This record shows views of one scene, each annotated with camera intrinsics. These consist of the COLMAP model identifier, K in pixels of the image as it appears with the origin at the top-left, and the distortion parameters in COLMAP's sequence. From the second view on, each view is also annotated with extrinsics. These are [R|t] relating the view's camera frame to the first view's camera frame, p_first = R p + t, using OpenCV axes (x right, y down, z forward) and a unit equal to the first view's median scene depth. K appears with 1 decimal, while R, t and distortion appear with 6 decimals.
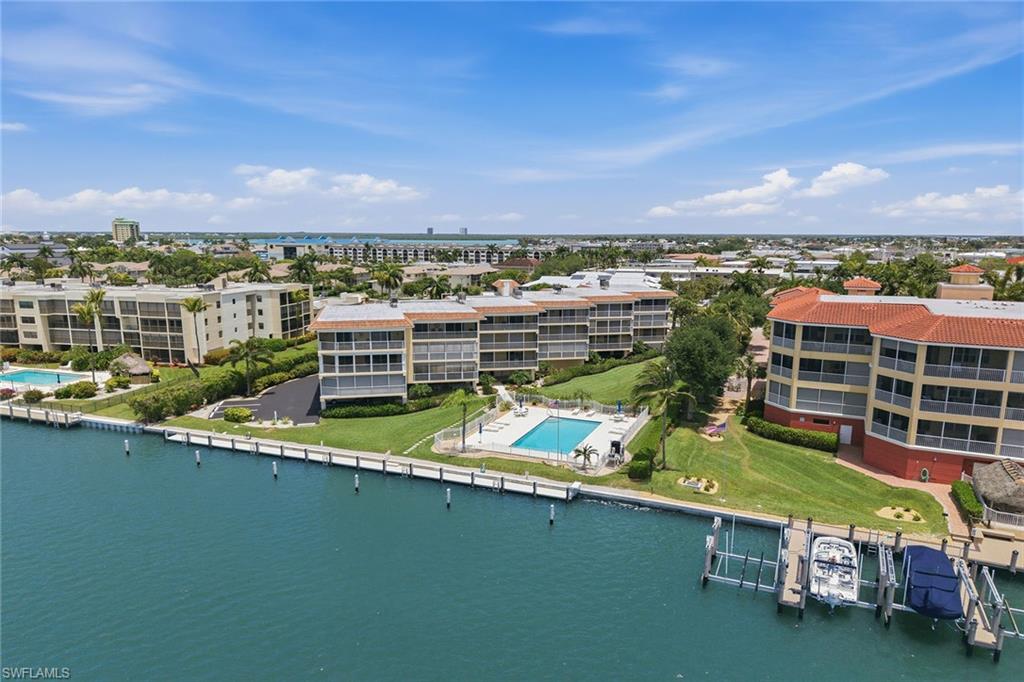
lens RADIAL K [[696.7, 0, 512.0], [0, 696.7, 341.0], [0, 0, 1]] dist [0.032156, -0.039153]
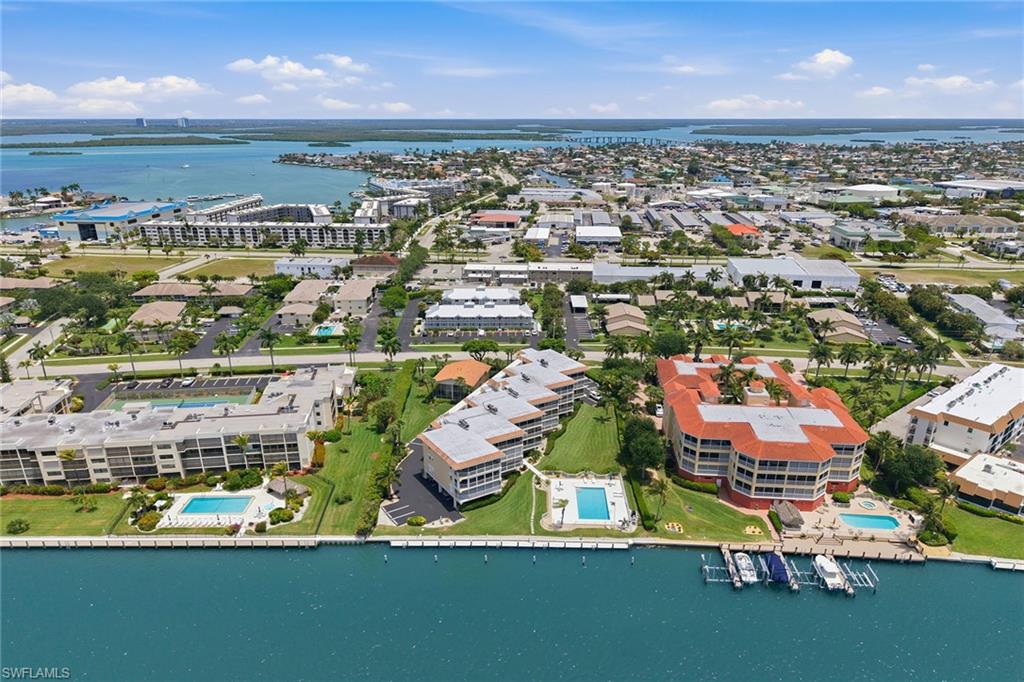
lens RADIAL K [[721.2, 0, 512.0], [0, 721.2, 341.0], [0, 0, 1]] dist [0.042521, -0.072724]
pose [[0.935271, -0.116404, 0.334243, -0.834736], [0.061479, 0.983444, 0.170464, -0.731423], [-0.348552, -0.138881, 0.926943, -0.810541]]
